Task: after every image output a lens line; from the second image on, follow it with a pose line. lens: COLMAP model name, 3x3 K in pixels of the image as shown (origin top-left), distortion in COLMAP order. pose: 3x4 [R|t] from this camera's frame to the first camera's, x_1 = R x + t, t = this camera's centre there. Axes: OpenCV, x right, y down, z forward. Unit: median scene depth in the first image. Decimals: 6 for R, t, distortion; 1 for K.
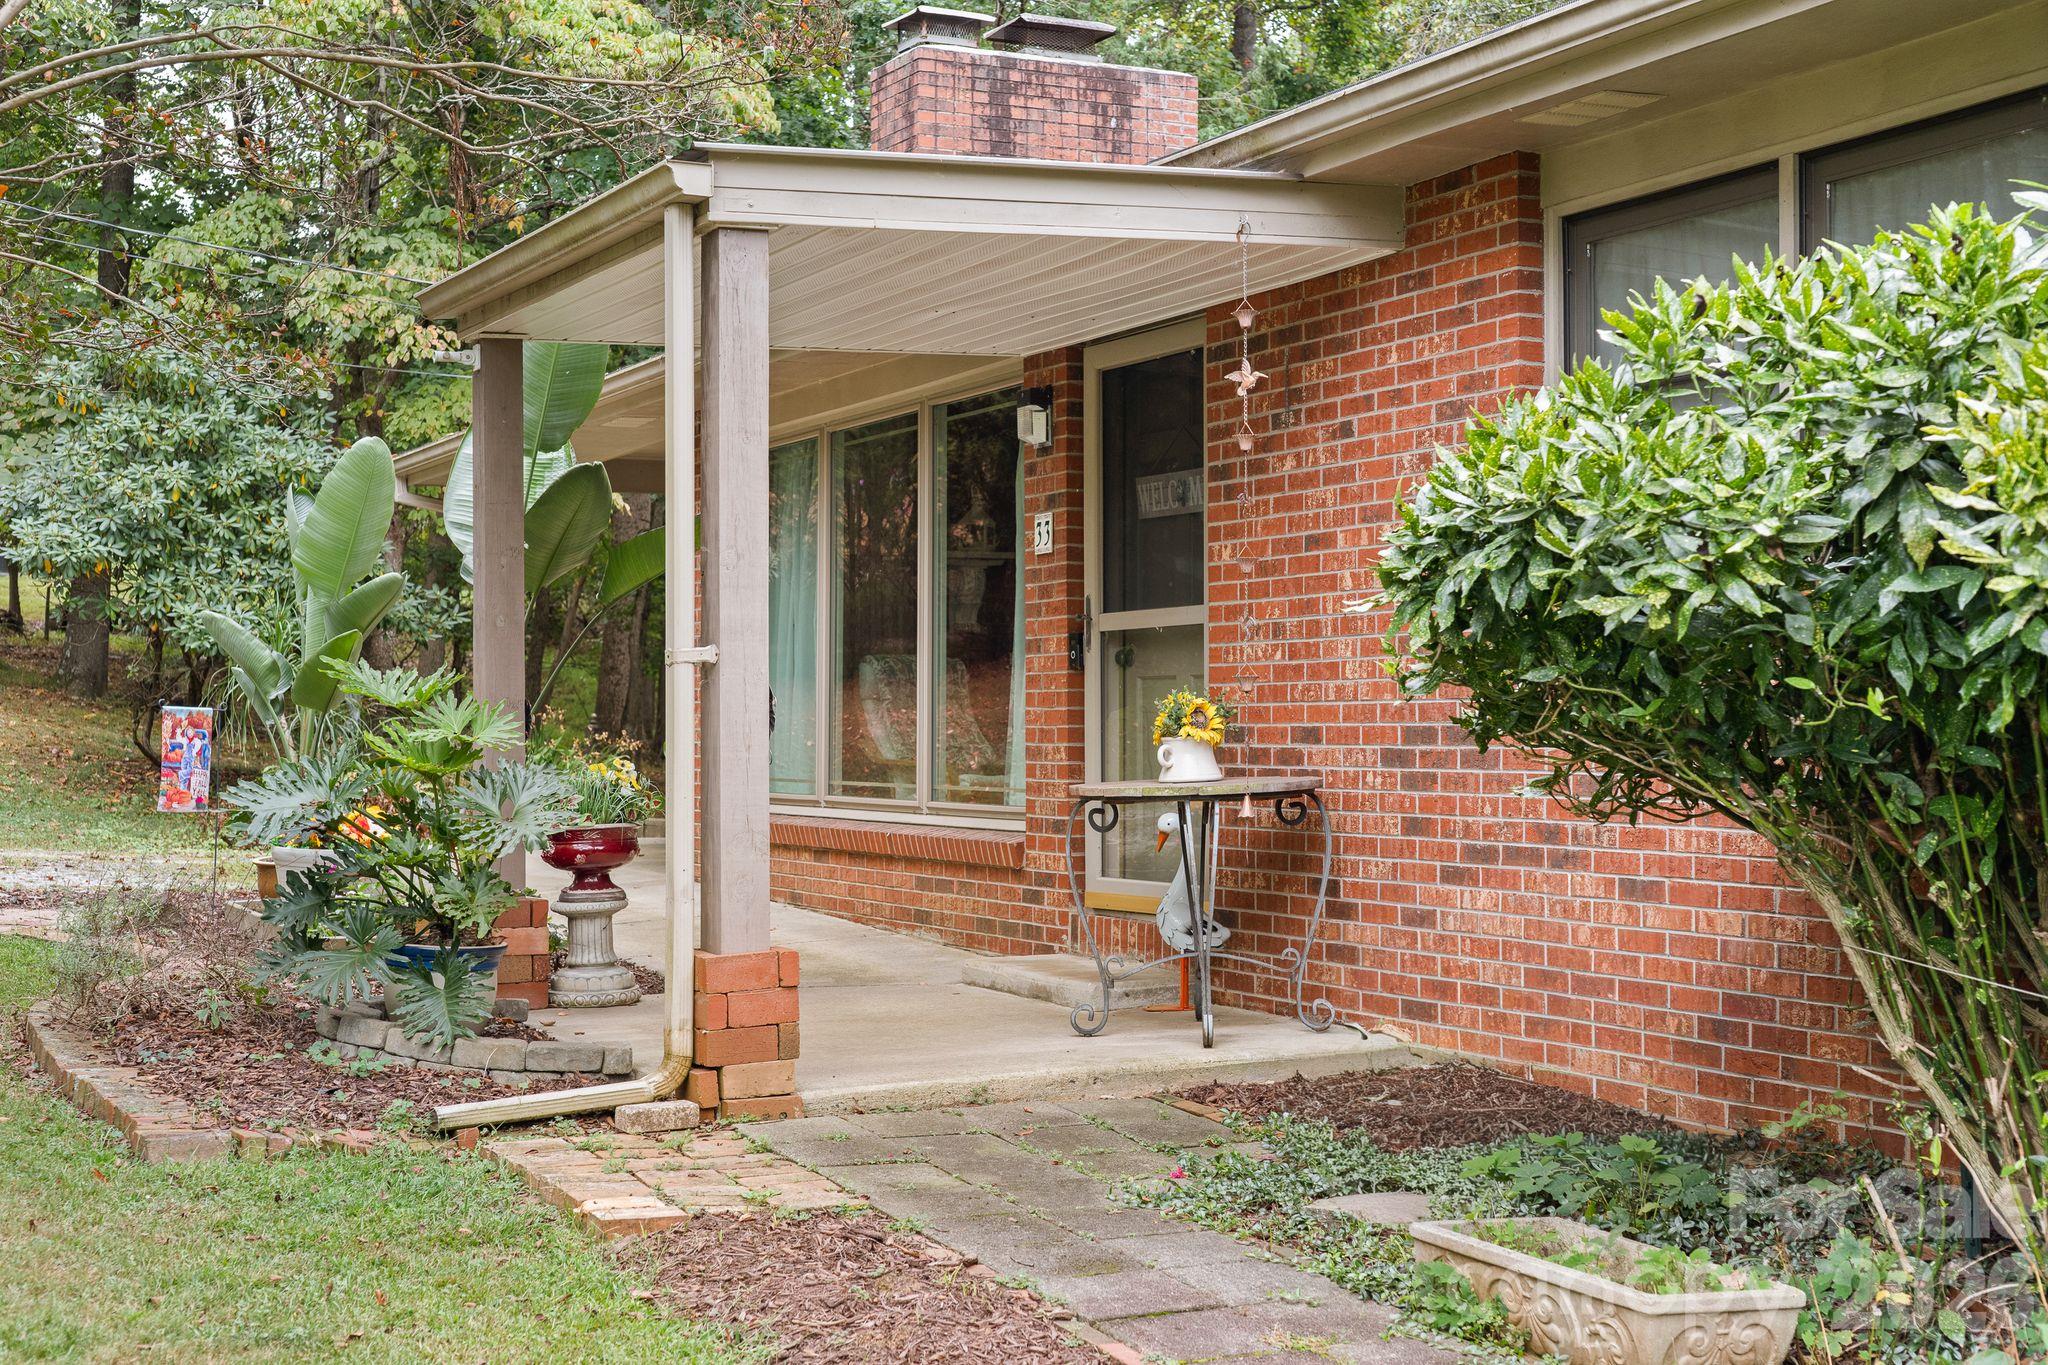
lens RADIAL K [[2906.5, 0, 1022.6], [0, 2906.5, 686.5], [0, 0, 1]] dist [-0.016776, 0.000000]
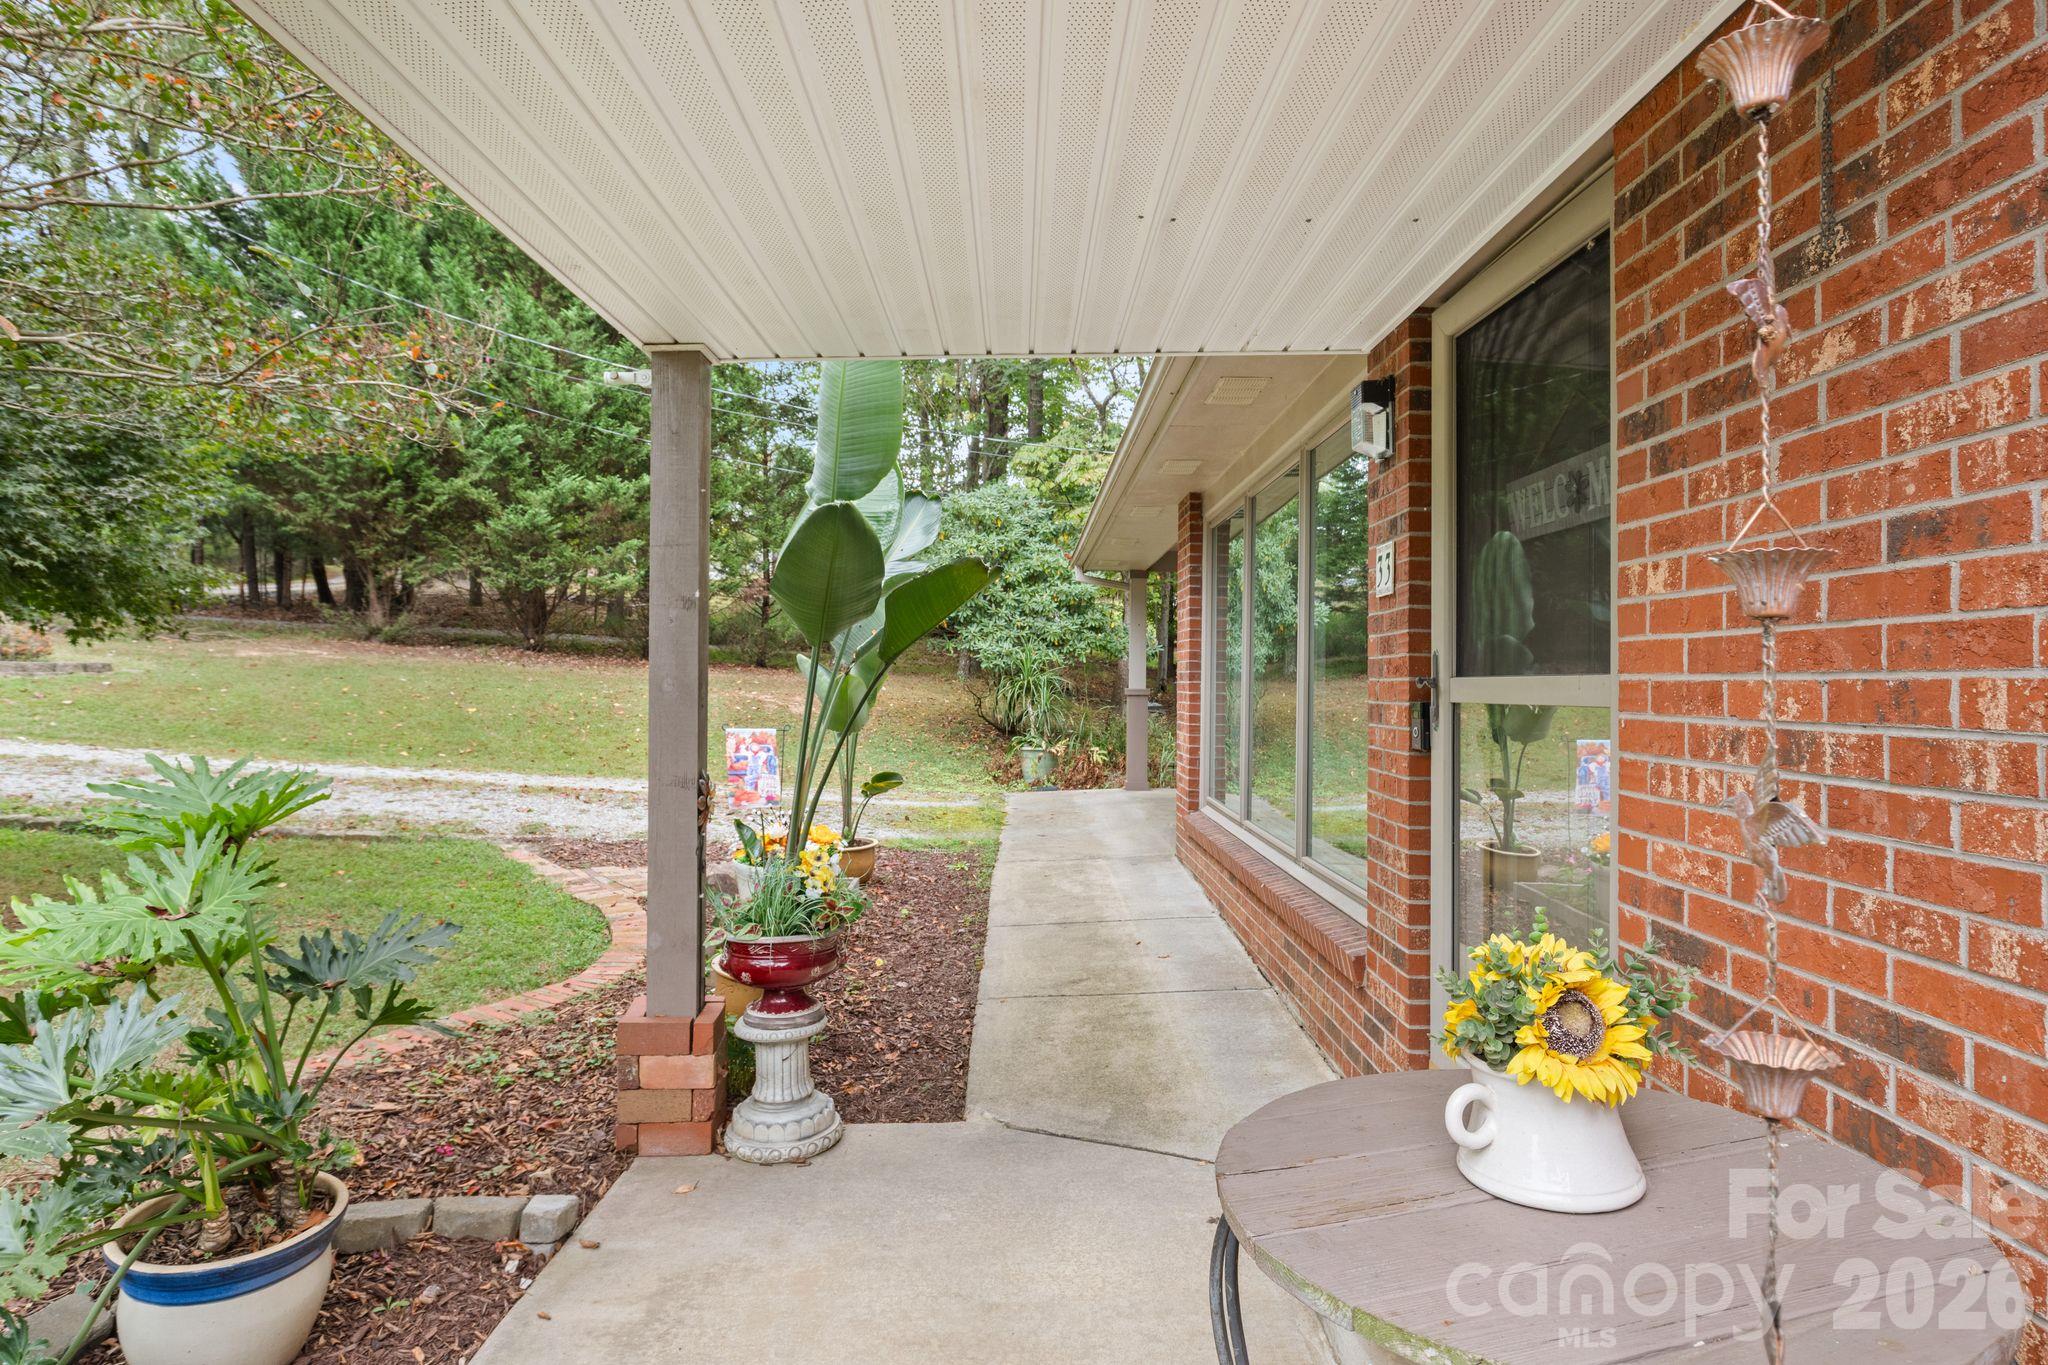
lens RADIAL K [[1138.8, 0, 994.6], [0, 1138.8, 658.6], [0, 0, 1]] dist [-0.008557, -0.001912]
pose [[0.899020, 0.002623, -0.437900, 0.052821], [-0.005473, 0.999971, -0.005247, -0.030198], [0.437873, 0.007114, 0.899009, 0.769453]]
